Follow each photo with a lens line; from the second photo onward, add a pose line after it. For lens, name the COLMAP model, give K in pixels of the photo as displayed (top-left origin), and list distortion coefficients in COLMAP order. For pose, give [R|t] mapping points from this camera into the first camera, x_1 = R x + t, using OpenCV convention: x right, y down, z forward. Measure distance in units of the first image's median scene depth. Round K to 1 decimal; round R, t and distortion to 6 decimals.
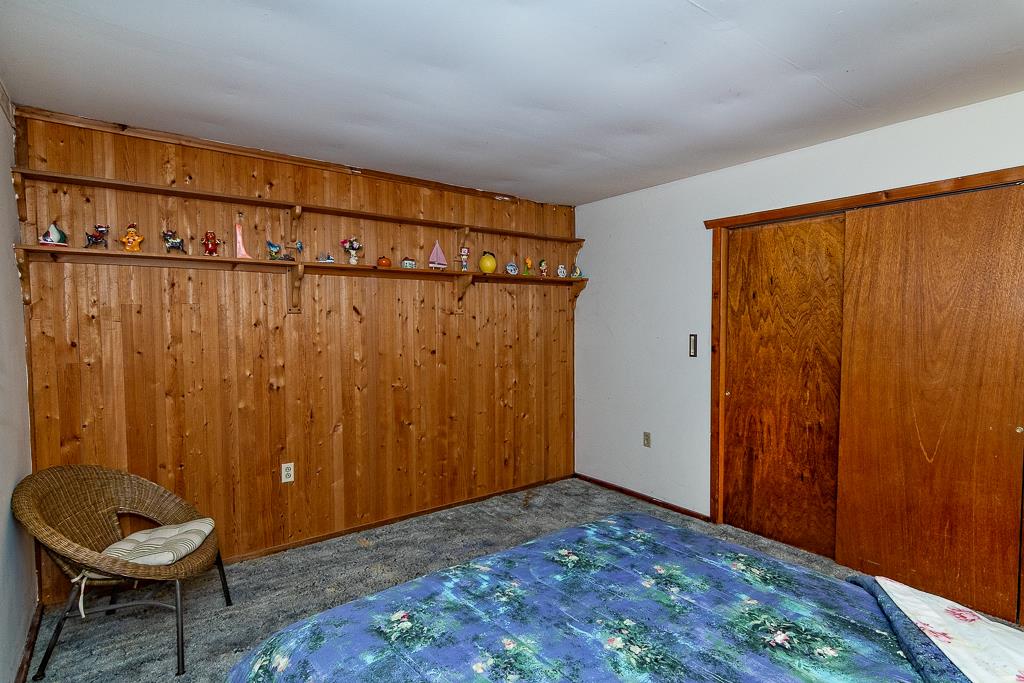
lens RADIAL K [[538.5, 0, 510.5], [0, 538.5, 338.8], [0, 0, 1]] dist [0.000767, 0.000941]
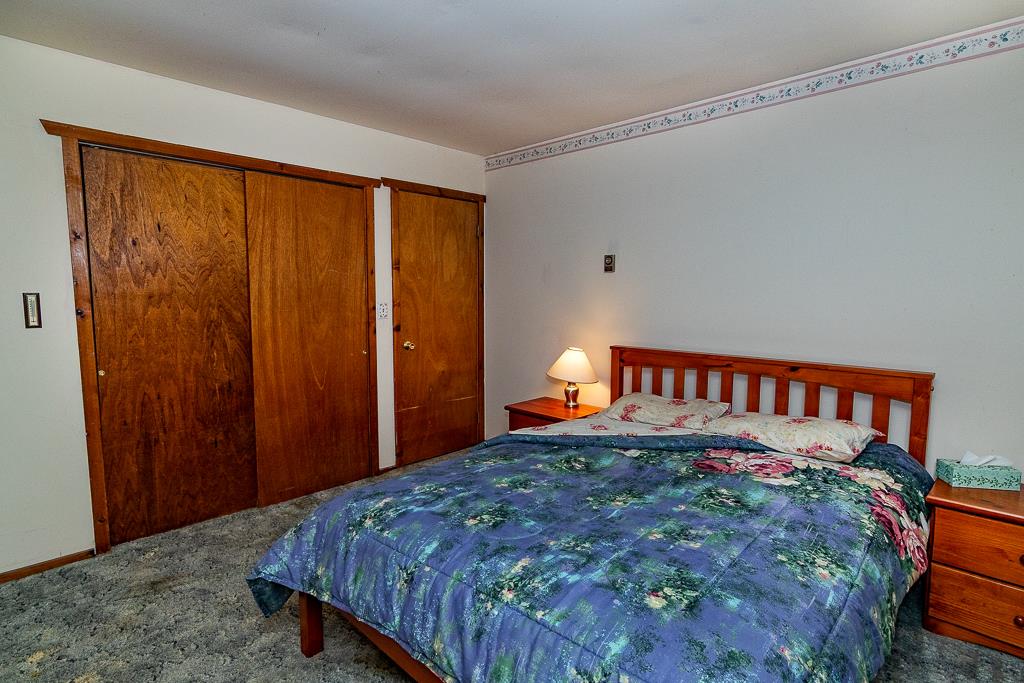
lens RADIAL K [[538.5, 0, 510.5], [0, 538.5, 338.8], [0, 0, 1]] dist [0.000767, 0.000941]
pose [[-0.175367, -0.080972, 0.981168, -0.491604], [0.028299, 0.995786, 0.087237, 0.007576], [-0.984096, 0.043064, -0.172336, 0.682438]]
